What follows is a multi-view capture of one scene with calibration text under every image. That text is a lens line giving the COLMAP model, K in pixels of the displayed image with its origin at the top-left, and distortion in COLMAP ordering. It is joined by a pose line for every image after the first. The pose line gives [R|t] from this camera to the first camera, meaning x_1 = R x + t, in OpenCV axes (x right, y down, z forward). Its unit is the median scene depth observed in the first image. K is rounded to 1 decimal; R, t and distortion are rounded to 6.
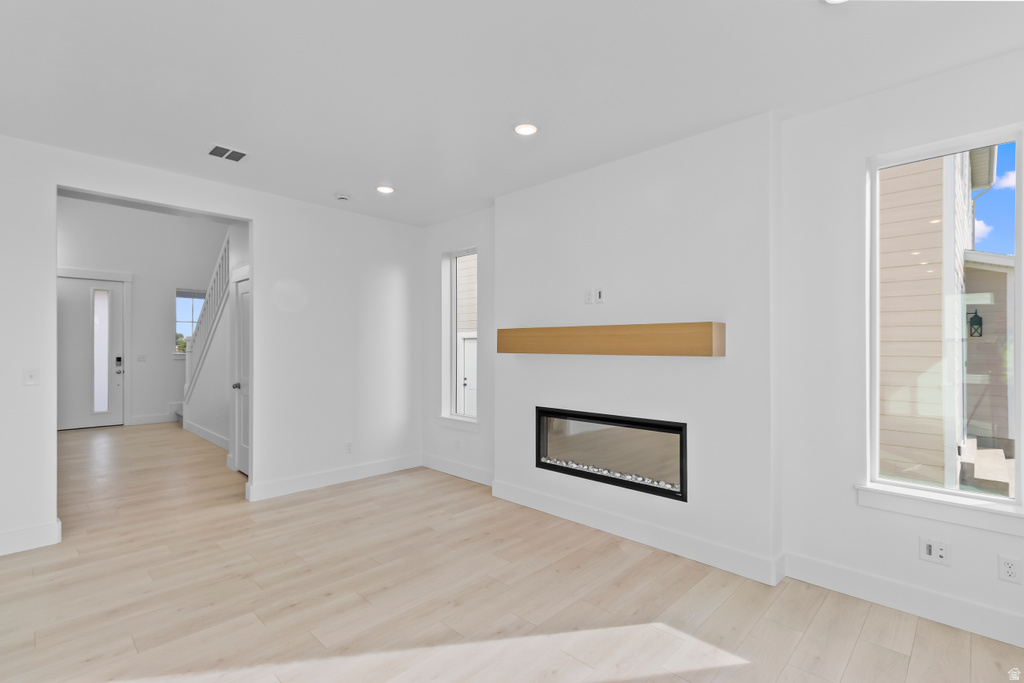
lens RADIAL K [[478.8, 0, 516.6], [0, 478.8, 348.8], [0, 0, 1]] dist [0.006165, 0.000093]
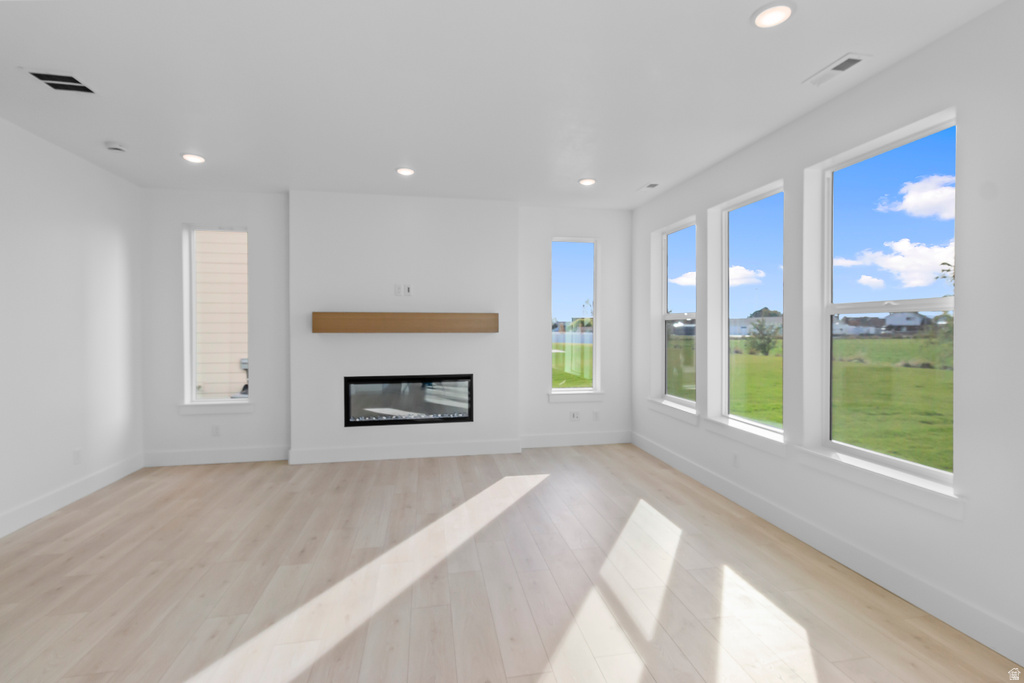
lens RADIAL K [[478.8, 0, 516.3], [0, 478.8, 335.8], [0, 0, 1]] dist [0.006165, 0.000093]
pose [[0.575500, -0.017266, 0.817620, -0.843057], [0.008917, 0.999850, 0.014838, 0.003541], [-0.817753, -0.001249, 0.575568, -0.061794]]
